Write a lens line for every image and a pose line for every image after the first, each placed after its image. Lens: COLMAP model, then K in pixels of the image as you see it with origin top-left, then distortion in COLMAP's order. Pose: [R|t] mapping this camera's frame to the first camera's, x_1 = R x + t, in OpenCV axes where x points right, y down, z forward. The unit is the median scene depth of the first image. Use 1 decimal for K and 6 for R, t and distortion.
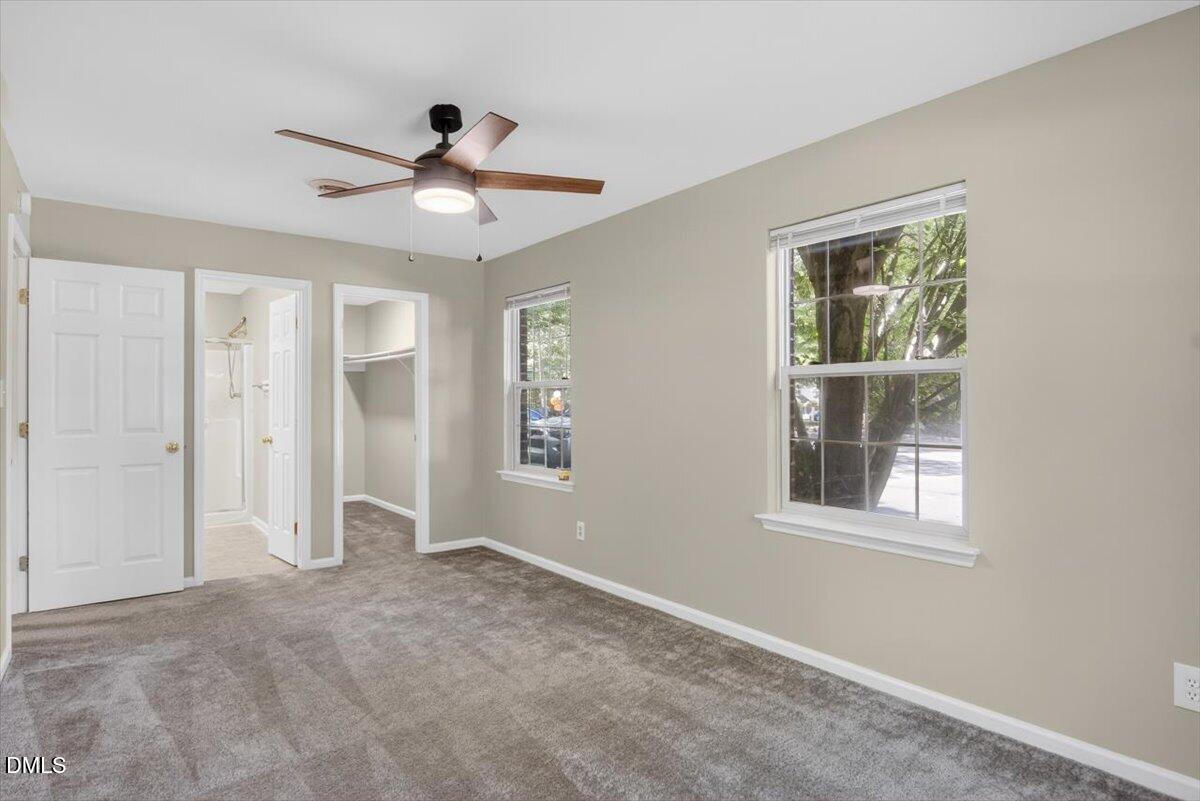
lens RADIAL K [[638.2, 0, 600.0], [0, 638.2, 400.5], [0, 0, 1]] dist [-0.028758, 0.001811]
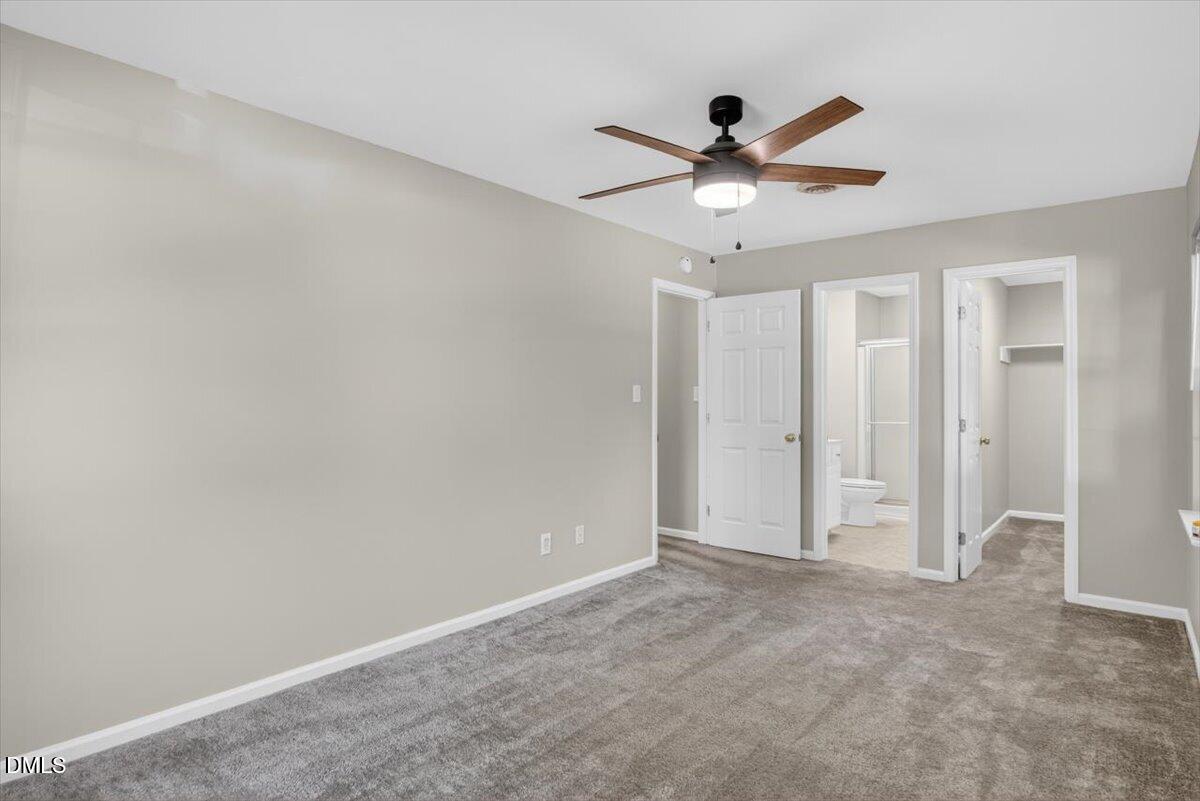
lens RADIAL K [[644.2, 0, 600.0], [0, 644.2, 400.5], [0, 0, 1]] dist [-0.027811, 0.002190]
pose [[0.222523, 0.005433, -0.974912, 0.465388], [-0.000217, 0.999985, 0.005523, -0.002630], [0.974927, -0.001018, 0.222521, 0.408901]]
